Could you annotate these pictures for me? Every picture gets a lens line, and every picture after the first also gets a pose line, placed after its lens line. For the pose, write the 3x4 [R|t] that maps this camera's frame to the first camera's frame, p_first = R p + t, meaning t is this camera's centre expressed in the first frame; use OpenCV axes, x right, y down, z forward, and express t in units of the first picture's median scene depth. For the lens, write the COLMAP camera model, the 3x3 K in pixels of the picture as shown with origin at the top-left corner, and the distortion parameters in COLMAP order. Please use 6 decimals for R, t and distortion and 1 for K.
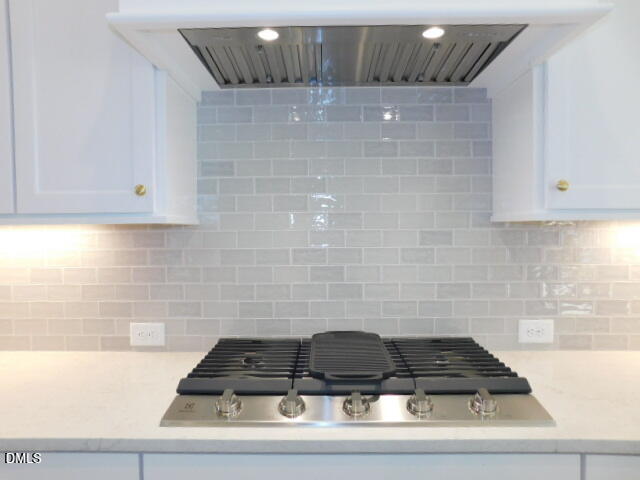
lens RADIAL K [[427.1, 0, 319.7], [0, 427.1, 241.1], [0, 0, 1]] dist [-0.059739, 0.041004]
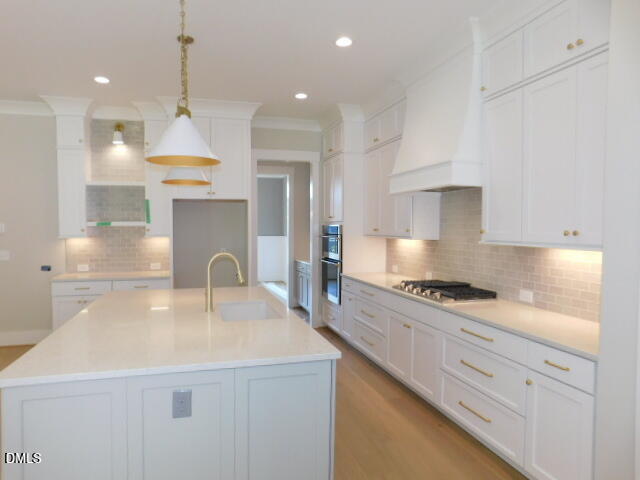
lens RADIAL K [[427.1, 0, 320.9], [0, 427.1, 238.6], [0, 0, 1]] dist [-0.059739, 0.041004]
pose [[0.280770, 0.031218, -0.959267, 2.241009], [-0.006200, 0.999509, 0.030713, -0.131740], [0.959755, -0.002676, 0.280826, -0.575921]]
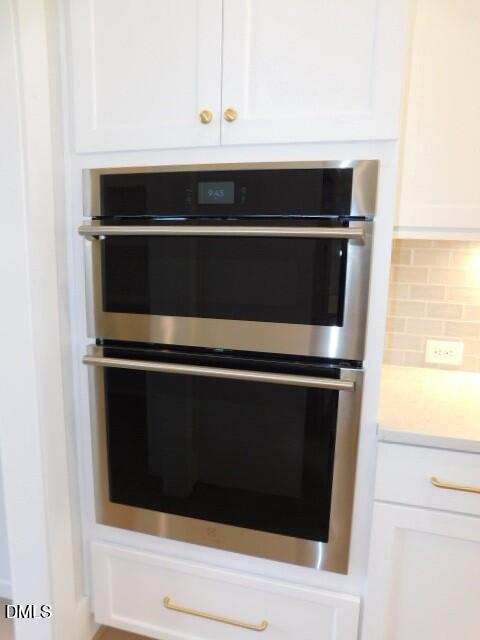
lens RADIAL K [[427.1, 0, 240.0], [0, 427.1, 320.6], [0, 0, 1]] dist [-0.059739, 0.041004]
pose [[0.964465, 0.065350, -0.256002, -1.165765], [-0.025400, 0.987374, 0.156356, 0.000631], [0.262988, -0.144297, 0.953947, -0.079614]]
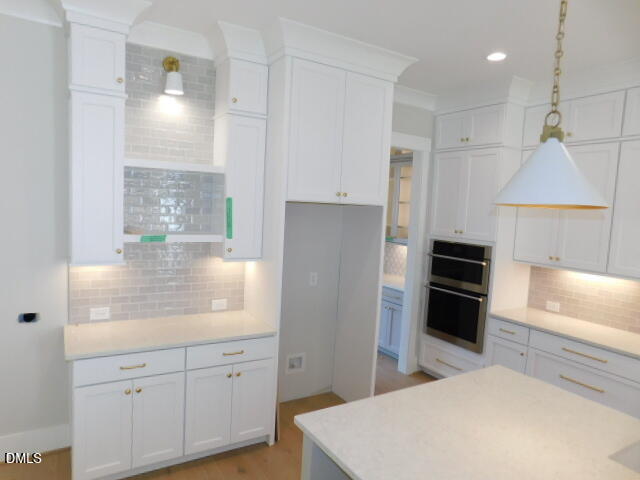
lens RADIAL K [[427.1, 0, 319.1], [0, 427.1, 241.9], [0, 0, 1]] dist [-0.059739, 0.041004]
pose [[0.525458, 0.101179, -0.844782, 0.482169], [-0.058063, 0.994854, 0.083037, -0.318412], [0.848836, 0.005418, 0.528628, -1.661086]]
